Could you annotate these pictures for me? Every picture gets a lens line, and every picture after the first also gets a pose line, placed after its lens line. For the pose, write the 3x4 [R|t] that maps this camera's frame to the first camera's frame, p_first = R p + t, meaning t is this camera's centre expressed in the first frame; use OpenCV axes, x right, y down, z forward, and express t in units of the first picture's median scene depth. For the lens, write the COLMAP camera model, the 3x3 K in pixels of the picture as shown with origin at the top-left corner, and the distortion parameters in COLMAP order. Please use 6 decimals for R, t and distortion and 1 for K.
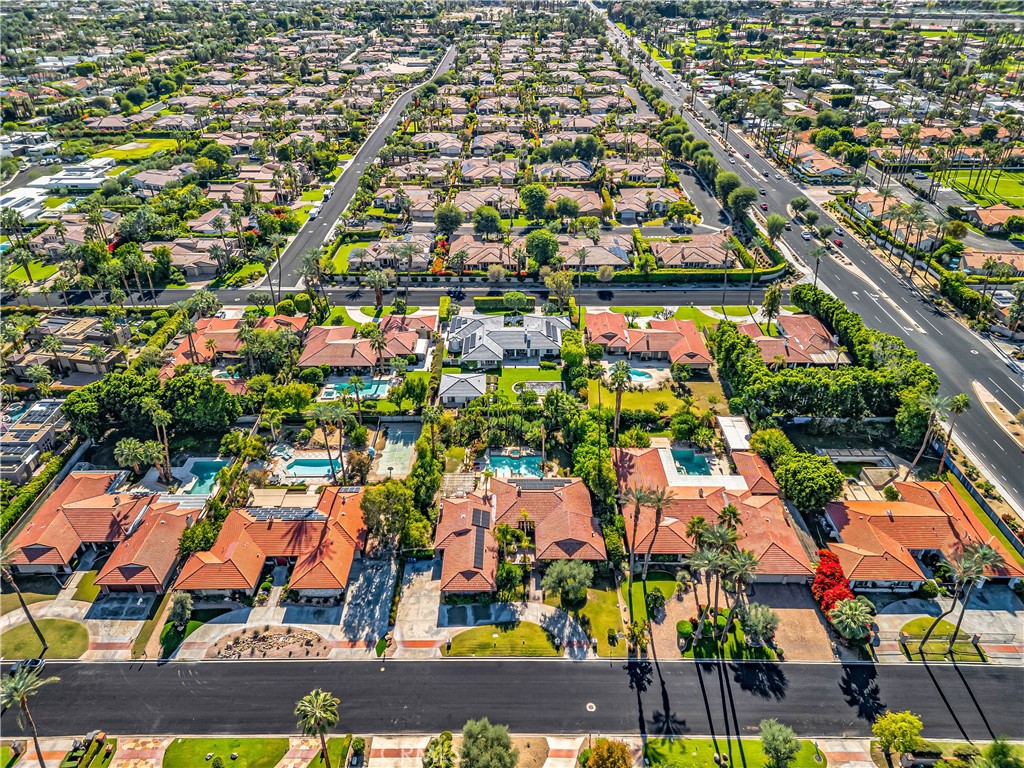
lens RADIAL K [[718.7, 0, 510.9], [0, 718.7, 384.0], [0, 0, 1]] dist [0.033590, -0.004625]
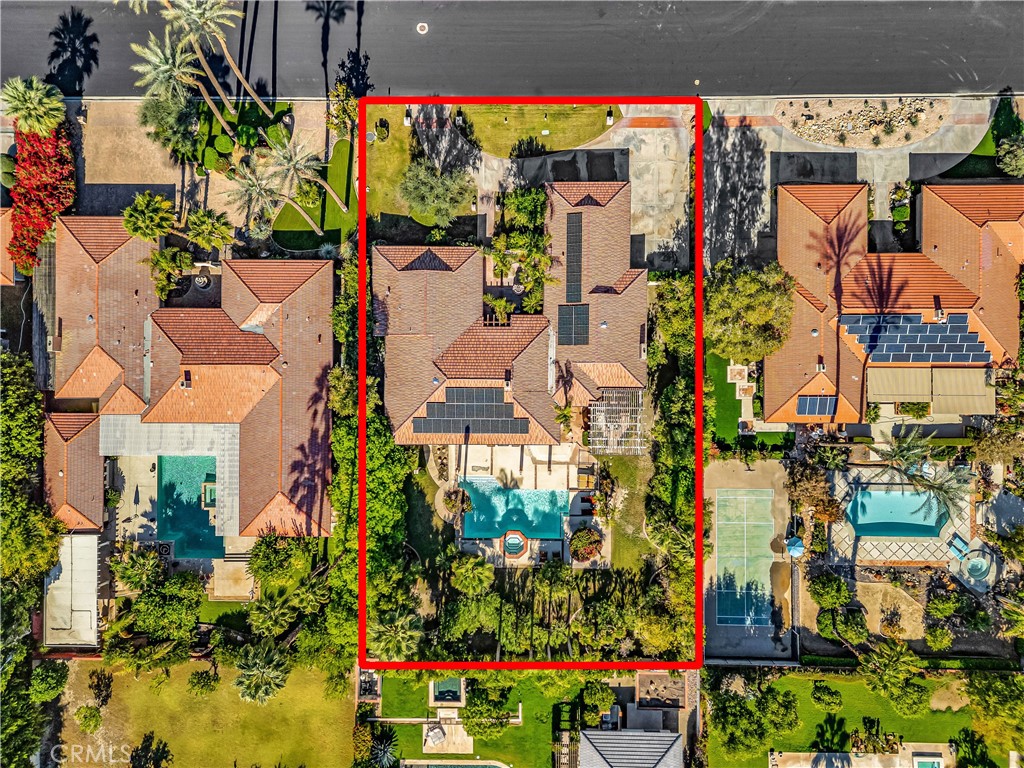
lens RADIAL K [[718.7, 0, 509.0], [0, 718.7, 383.7], [0, 0, 1]] dist [0.033590, -0.004625]
pose [[-0.999662, -0.002293, 0.025883, -0.004805], [0.023344, -0.516777, 0.855802, -0.381609], [0.011413, 0.856117, 0.516656, 0.827096]]
